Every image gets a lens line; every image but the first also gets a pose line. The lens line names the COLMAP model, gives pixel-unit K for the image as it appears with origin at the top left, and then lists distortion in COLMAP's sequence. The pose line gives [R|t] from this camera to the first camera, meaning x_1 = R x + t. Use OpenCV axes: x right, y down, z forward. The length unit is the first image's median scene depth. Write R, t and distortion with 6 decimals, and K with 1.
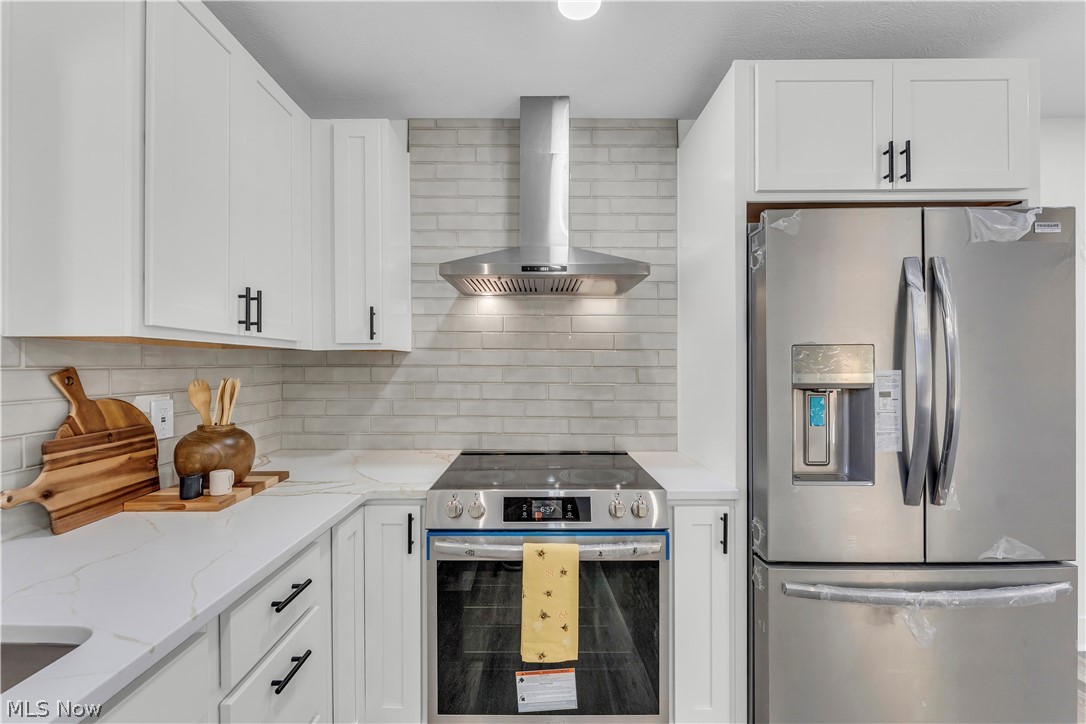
lens RADIAL K [[439.7, 0, 533.6], [0, 439.7, 366.9], [0, 0, 1]] dist [-0.000343, -0.000190]
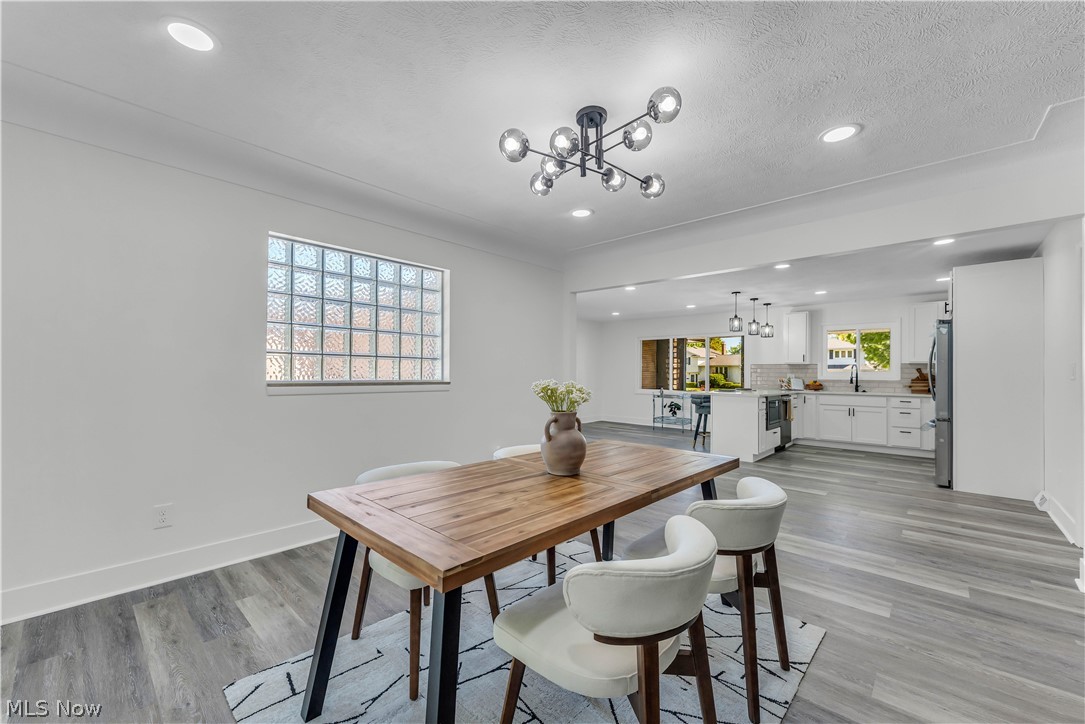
lens RADIAL K [[439.3, 0, 523.6], [0, 439.3, 369.9], [0, 0, 1]] dist [-0.000343, -0.000190]
pose [[-0.681838, -0.009937, -0.731436, 5.766651], [-0.011921, 0.999926, -0.002472, 0.081031], [0.731406, 0.007034, -0.681906, 0.869355]]
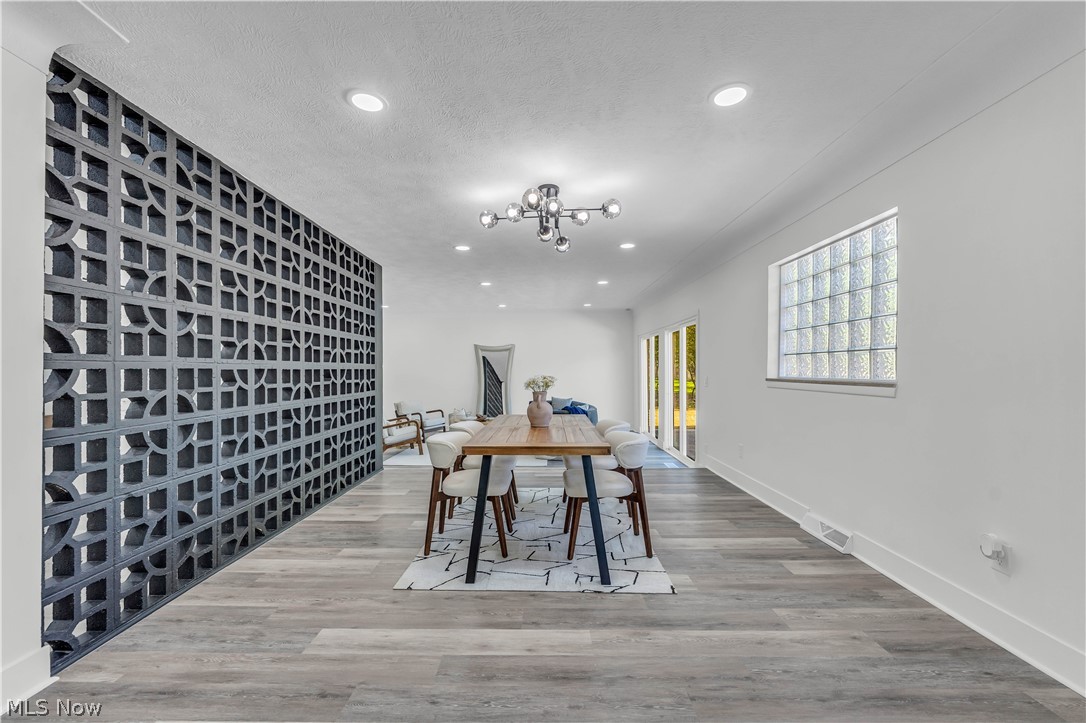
lens RADIAL K [[439.7, 0, 526.0], [0, 439.7, 366.0], [0, 0, 1]] dist [-0.000343, -0.000190]
pose [[0.017287, 0.006132, 0.999832, 2.203135], [0.006678, 0.999958, -0.006248, 0.085051], [-0.999828, 0.006785, 0.017246, 0.087350]]
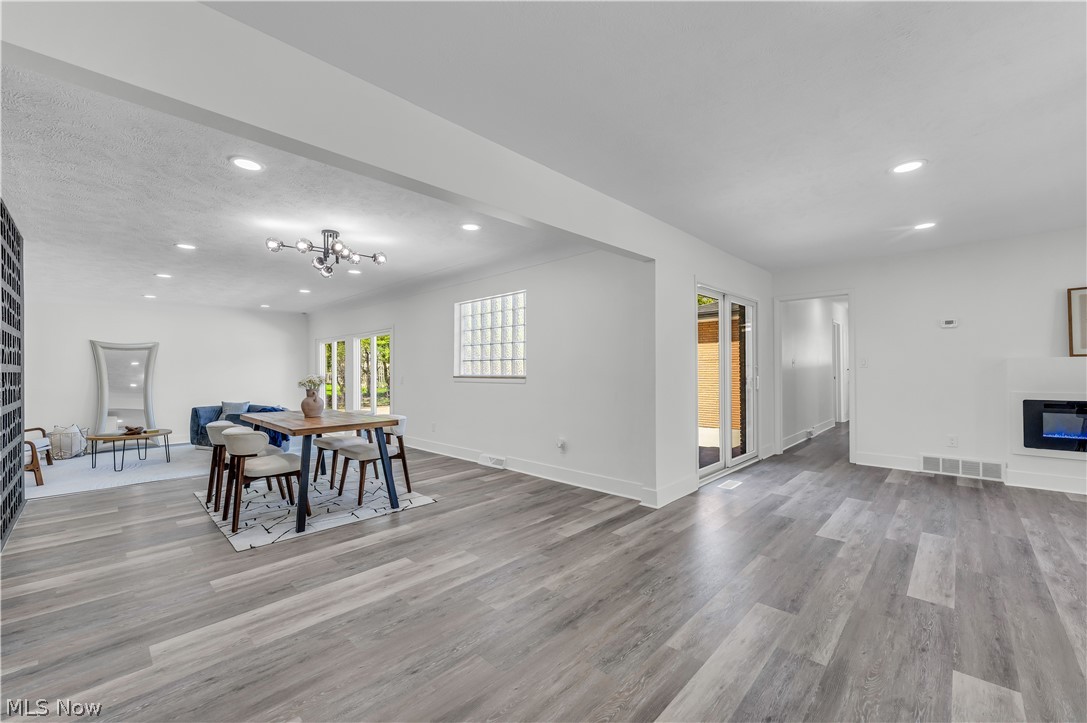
lens RADIAL K [[440.1, 0, 539.2], [0, 440.1, 362.2], [0, 0, 1]] dist [-0.000343, -0.000190]
pose [[-0.724200, 0.016027, 0.689403, 1.447716], [0.009422, 0.999867, -0.013347, 0.084185], [-0.689525, -0.003171, -0.724255, 1.138742]]
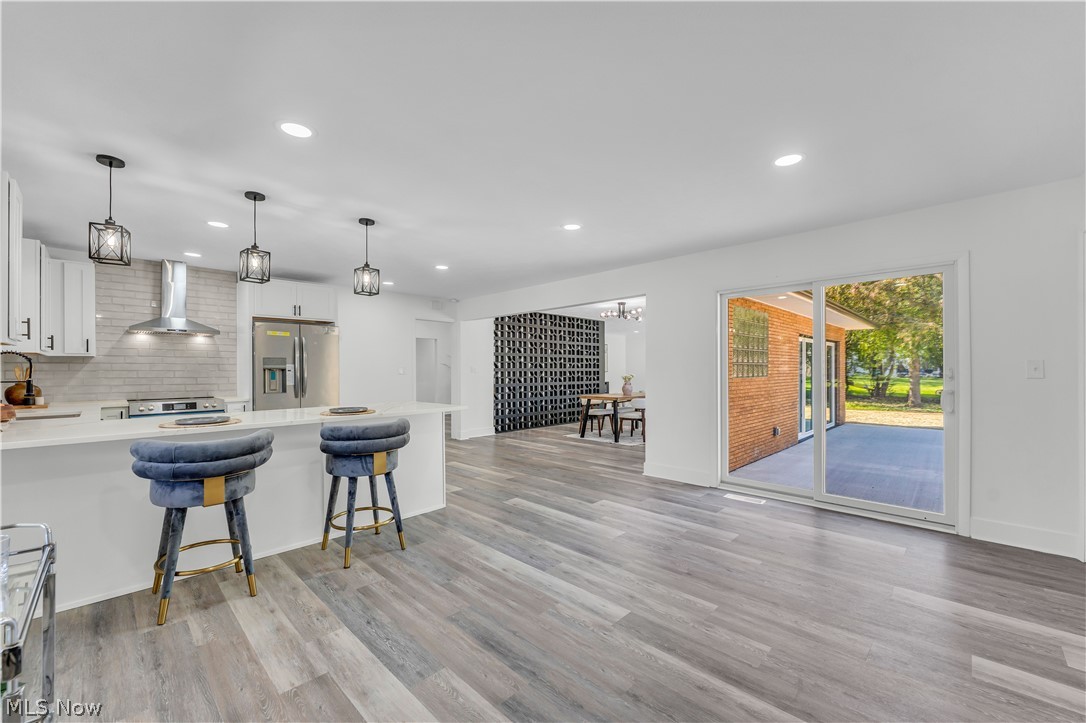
lens RADIAL K [[439.7, 0, 534.4], [0, 439.7, 366.7], [0, 0, 1]] dist [-0.000343, -0.000190]
pose [[0.705589, 0.003042, 0.708615, -0.417701], [0.004768, 0.999948, -0.009040, 0.067875], [-0.708605, 0.009757, 0.705537, -3.124458]]
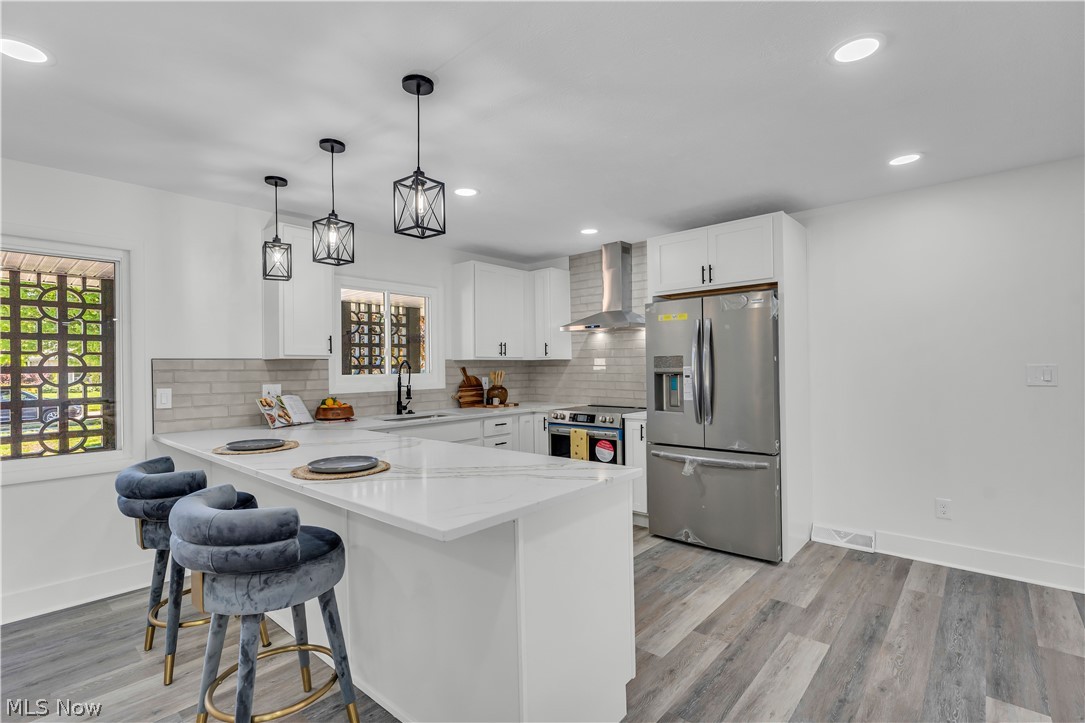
lens RADIAL K [[507.1, 0, 534.2], [0, 507.1, 365.3], [0, 0, 1]] dist [0.002053, 0.000585]
pose [[0.747616, -0.008809, -0.664072, 1.880064], [0.009391, 0.999952, -0.002692, 0.001459], [0.664064, -0.004224, 0.747663, -1.531869]]
